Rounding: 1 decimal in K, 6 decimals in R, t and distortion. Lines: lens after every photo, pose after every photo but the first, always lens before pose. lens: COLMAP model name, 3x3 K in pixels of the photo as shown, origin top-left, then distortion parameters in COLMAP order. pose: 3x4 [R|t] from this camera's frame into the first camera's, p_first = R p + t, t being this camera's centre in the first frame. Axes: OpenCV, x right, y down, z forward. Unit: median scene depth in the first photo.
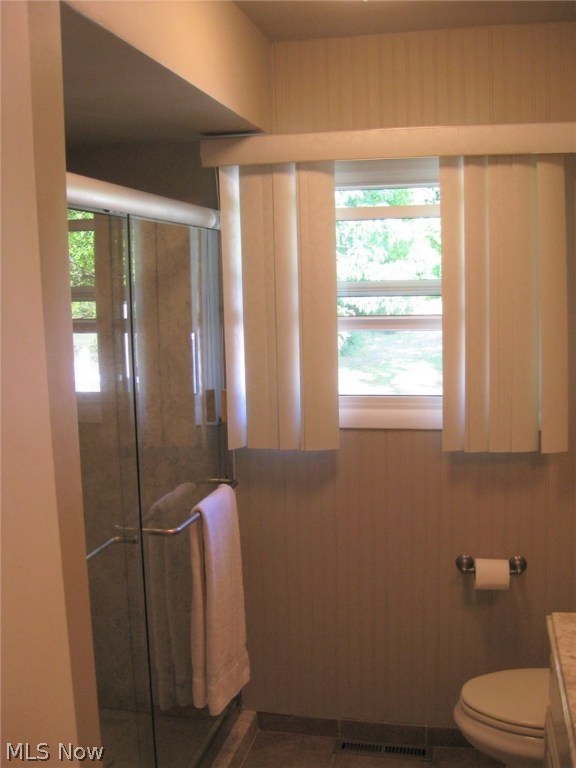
lens RADIAL K [[896.9, 0, 288.0], [0, 896.9, 384.0], [0, 0, 1]] dist [-0.201027, -0.012017]
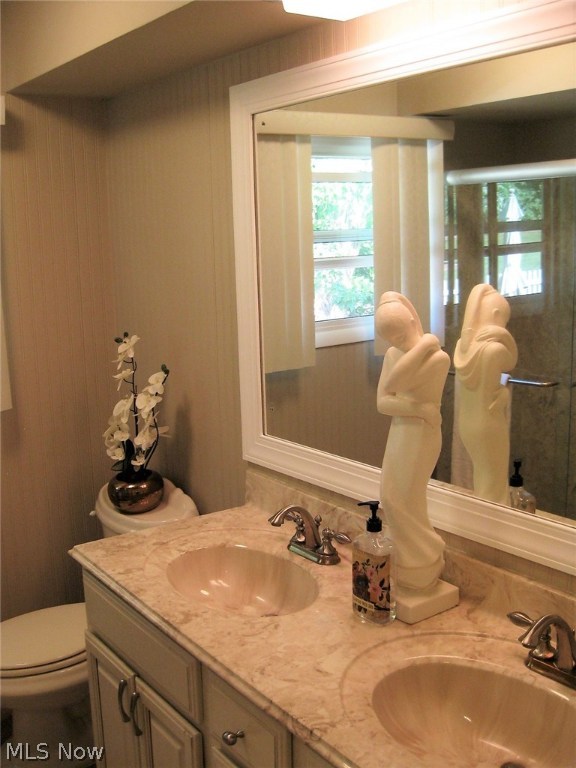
lens RADIAL K [[830.0, 0, 288.0], [0, 830.0, 384.0], [0, 0, 1]] dist [-0.169135, 0.034588]
pose [[0.653618, -0.140979, 0.743578, -0.856722], [0.117989, 0.989466, 0.083884, -0.003599], [-0.747571, 0.032906, 0.663367, 0.259641]]
